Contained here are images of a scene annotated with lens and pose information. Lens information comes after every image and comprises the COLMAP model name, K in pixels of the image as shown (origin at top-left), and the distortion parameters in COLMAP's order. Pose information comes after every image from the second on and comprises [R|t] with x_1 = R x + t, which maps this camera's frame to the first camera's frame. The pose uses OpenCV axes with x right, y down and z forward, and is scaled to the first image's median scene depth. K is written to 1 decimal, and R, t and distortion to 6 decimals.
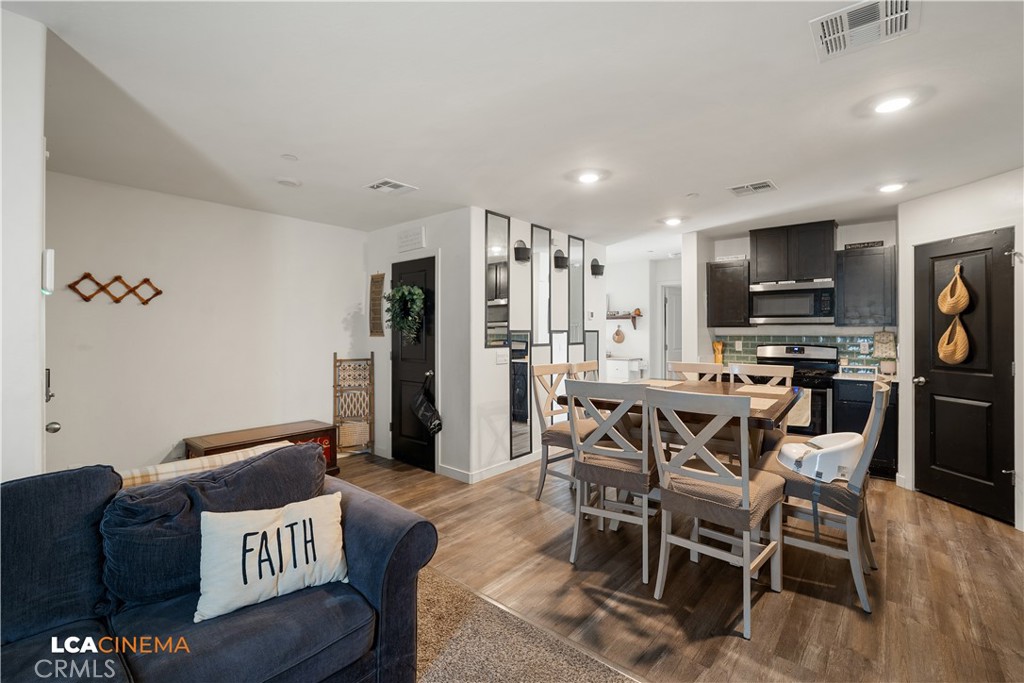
lens RADIAL K [[447.3, 0, 514.4], [0, 447.3, 333.1], [0, 0, 1]] dist [-0.016031, 0.004877]
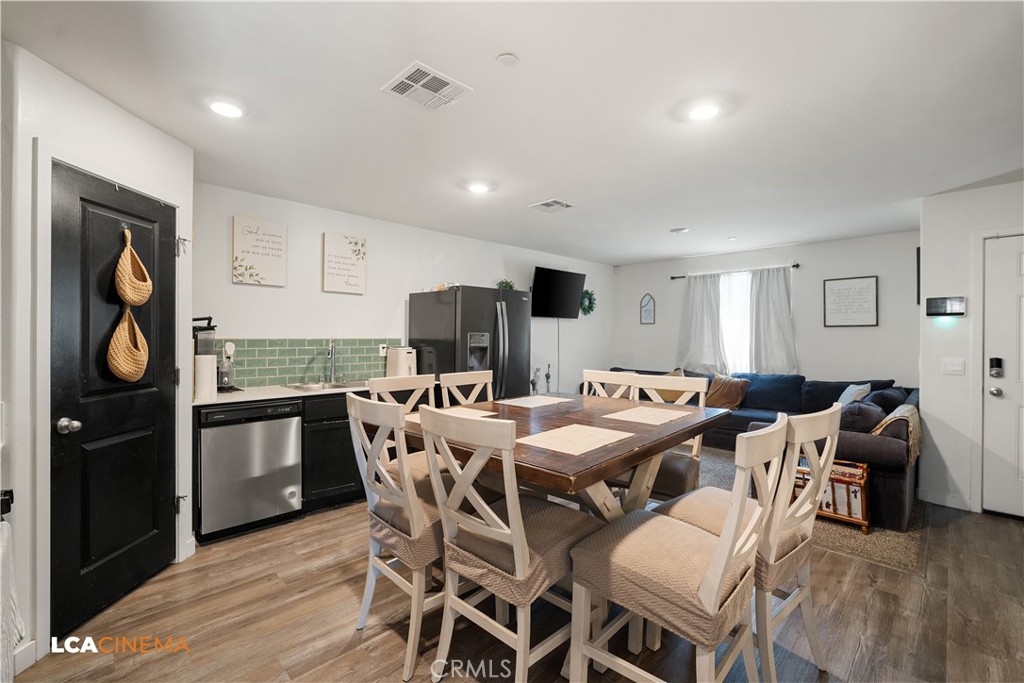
lens RADIAL K [[448.4, 0, 513.2], [0, 448.4, 339.1], [0, 0, 1]] dist [-0.016869, 0.004883]
pose [[-0.996726, -0.004660, 0.080721, 0.296037], [-0.003584, 0.999903, 0.013471, -0.002268], [-0.080776, 0.013138, -0.996646, 1.259082]]
